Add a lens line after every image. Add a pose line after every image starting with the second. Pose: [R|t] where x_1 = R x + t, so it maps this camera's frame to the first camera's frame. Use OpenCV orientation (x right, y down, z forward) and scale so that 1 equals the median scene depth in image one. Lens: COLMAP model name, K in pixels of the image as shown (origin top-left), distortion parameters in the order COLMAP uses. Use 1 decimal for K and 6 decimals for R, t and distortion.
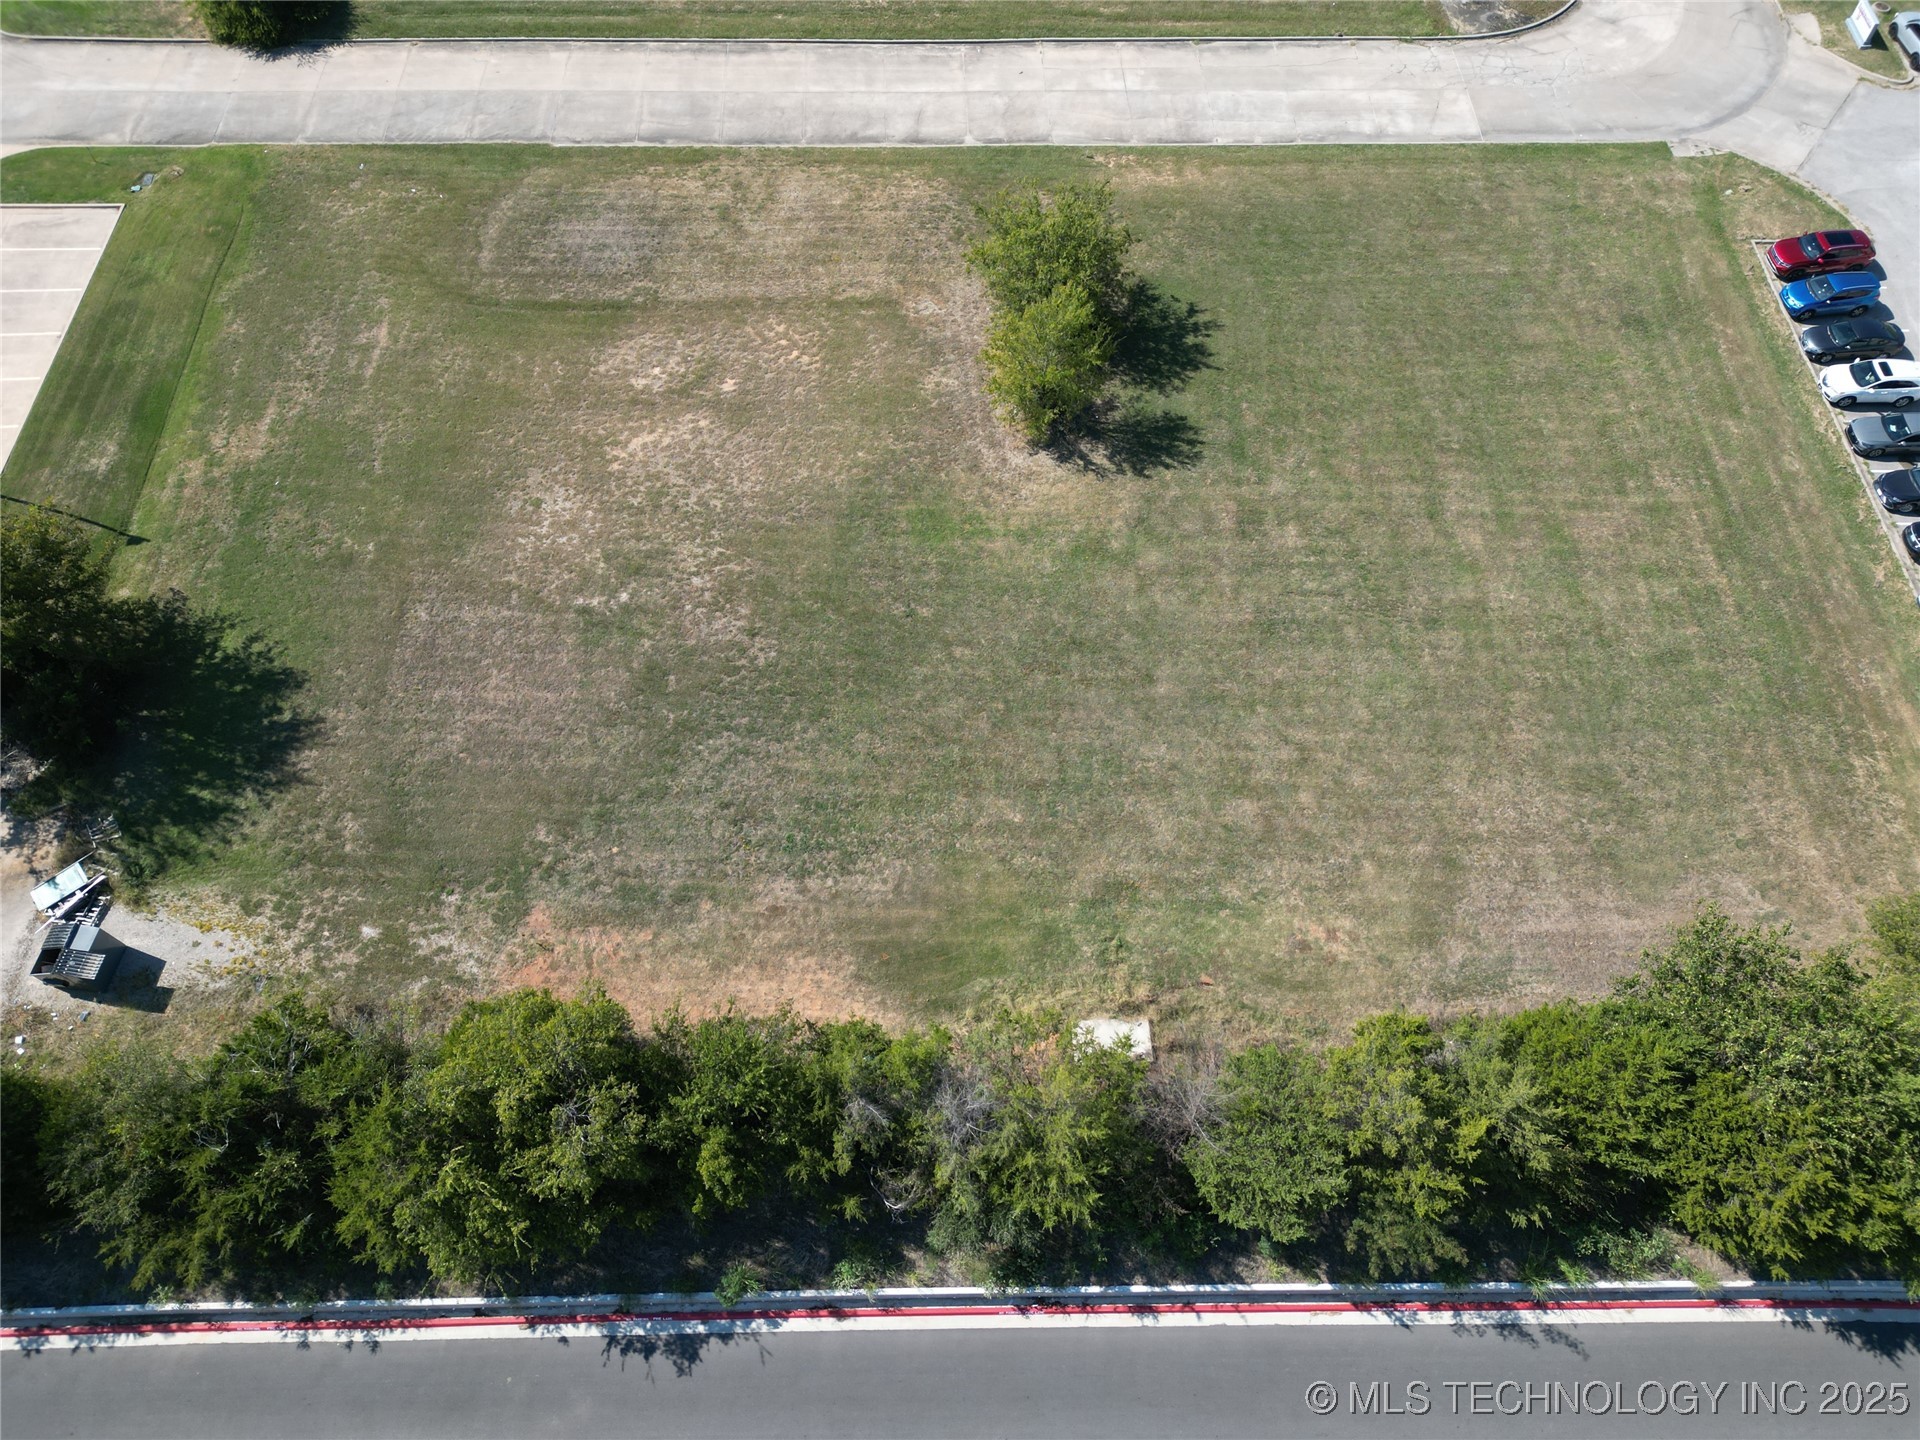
lens RADIAL K [[1273.2, 0, 961.1], [0, 1273.2, 765.4], [0, 0, 1]] dist [0.099585, -0.098565]
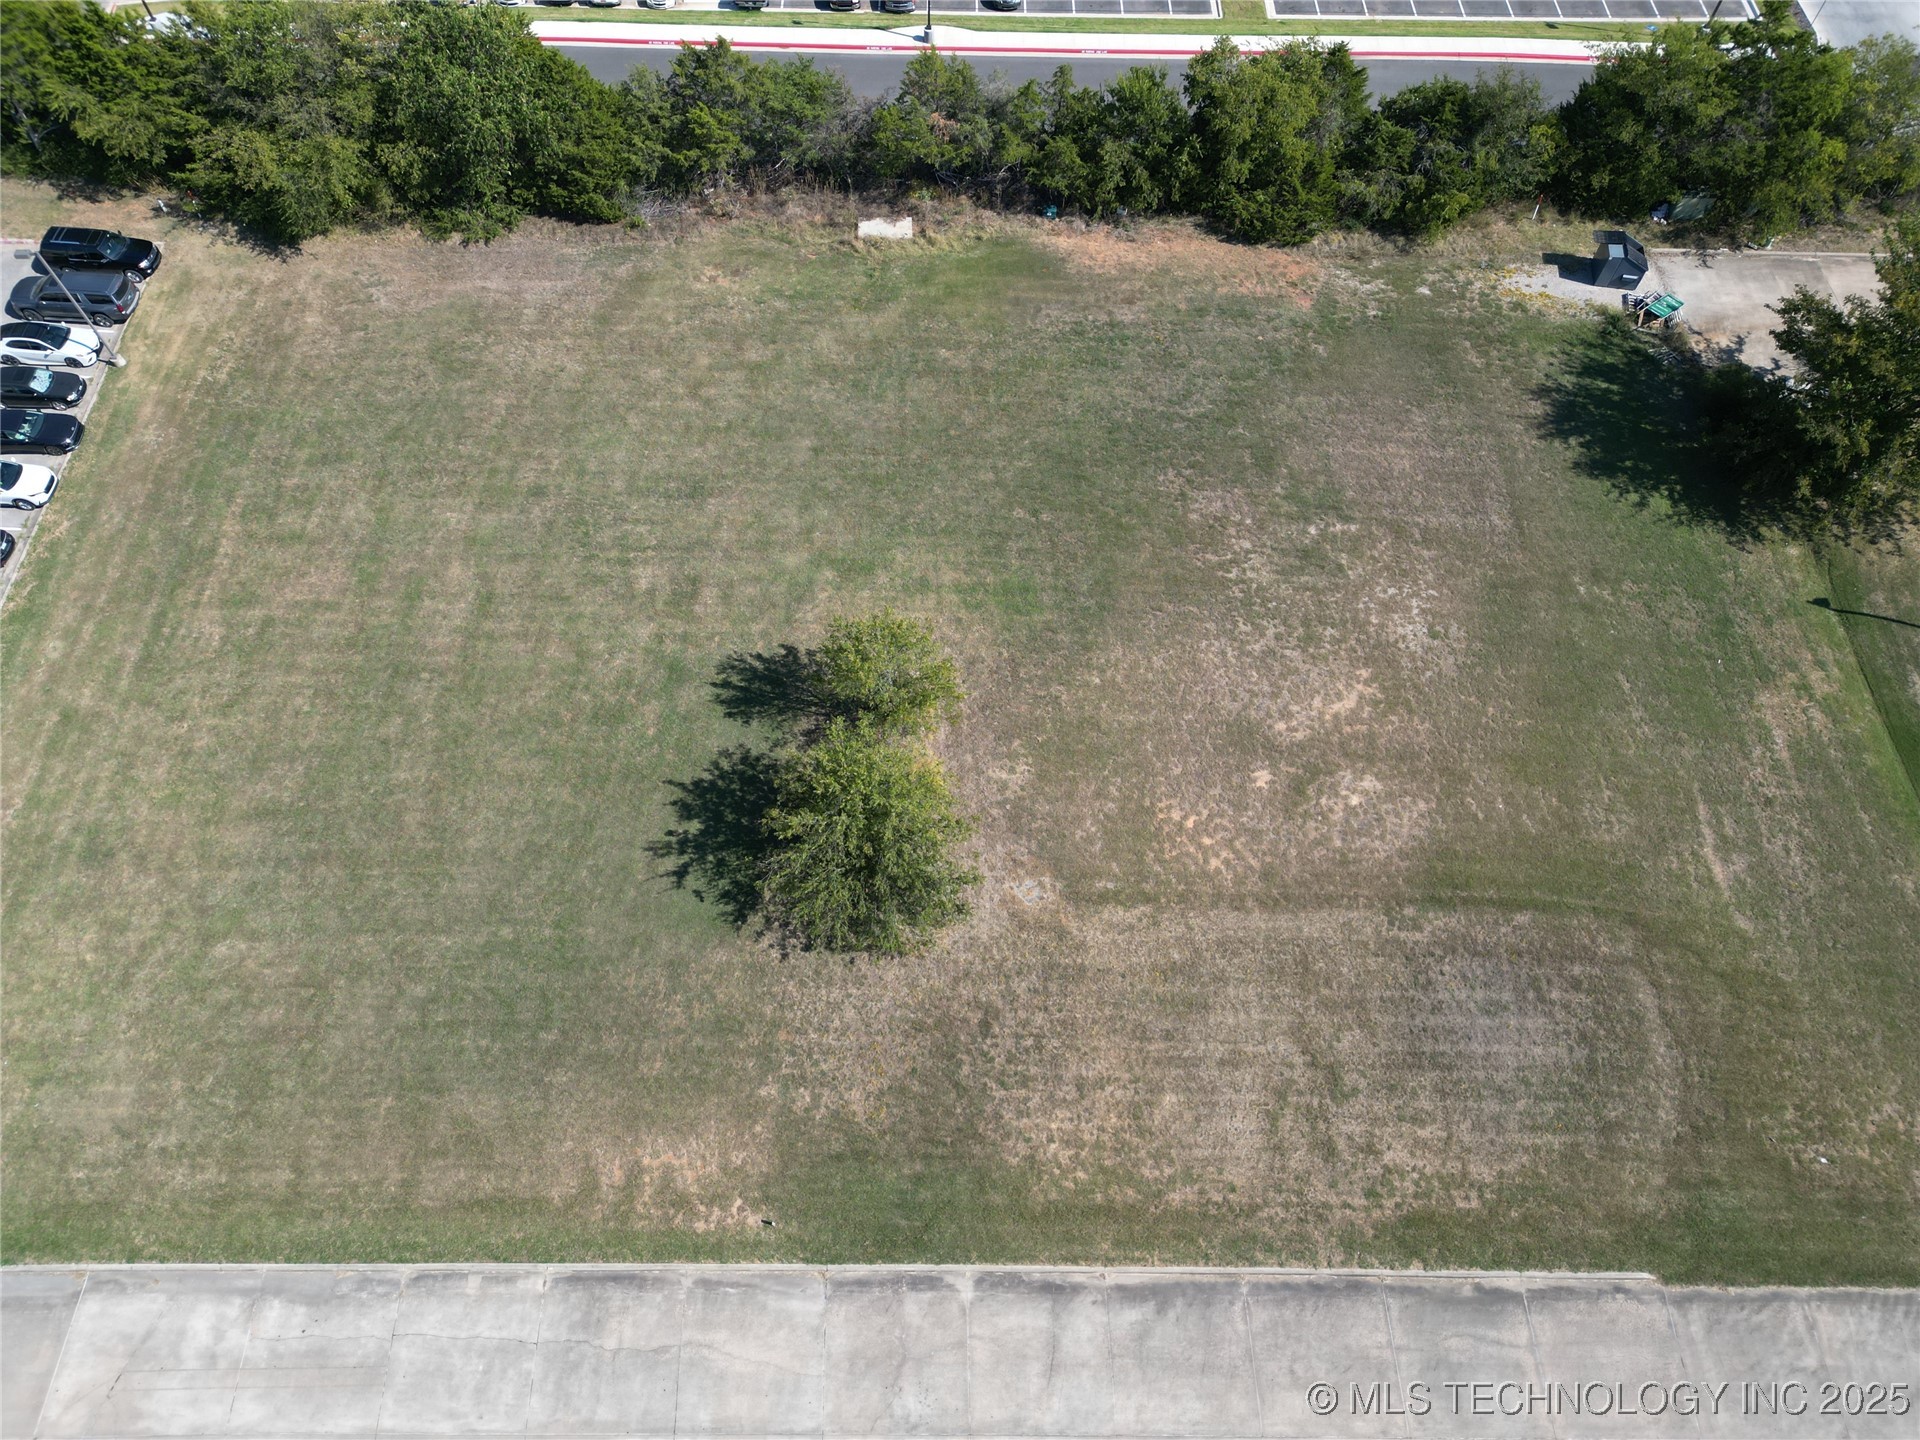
lens RADIAL K [[1273.2, 0, 961.1], [0, 1273.2, 765.4], [0, 0, 1]] dist [0.099585, -0.098565]
pose [[-0.999482, -0.027955, -0.015934, 0.029621], [0.000880, -0.518747, 0.854927, -1.042257], [-0.032165, 0.854470, 0.518503, 0.590999]]
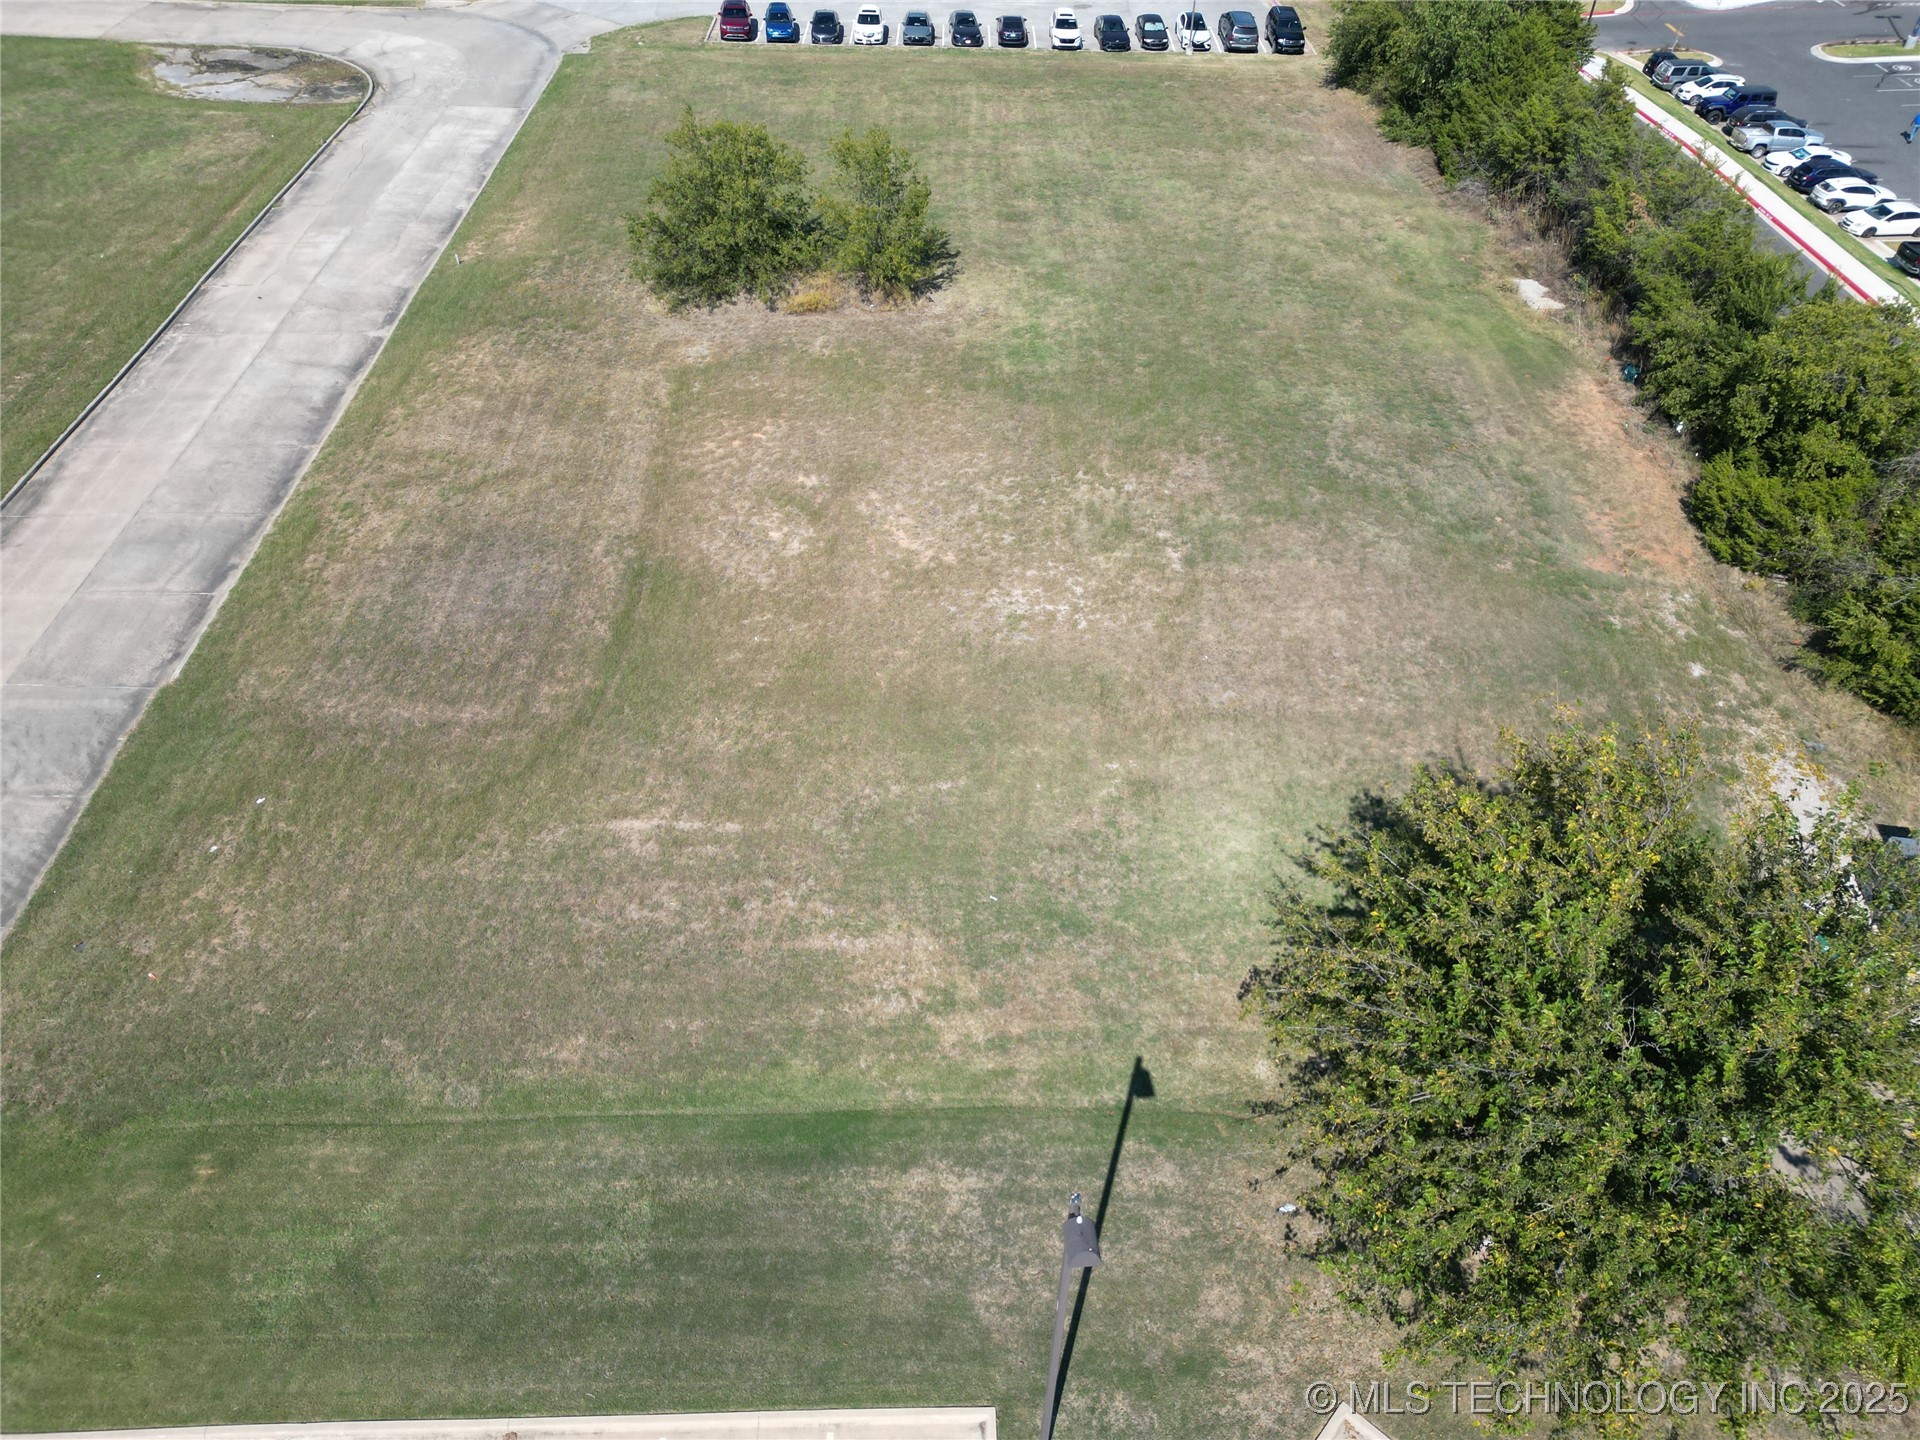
lens RADIAL K [[1273.2, 0, 961.1], [0, 1273.2, 765.4], [0, 0, 1]] dist [0.099585, -0.098565]
pose [[-0.009508, -0.703698, 0.710436, -0.876915], [0.860323, 0.356358, 0.364492, -0.452043], [-0.509661, 0.614670, 0.602019, 0.622869]]
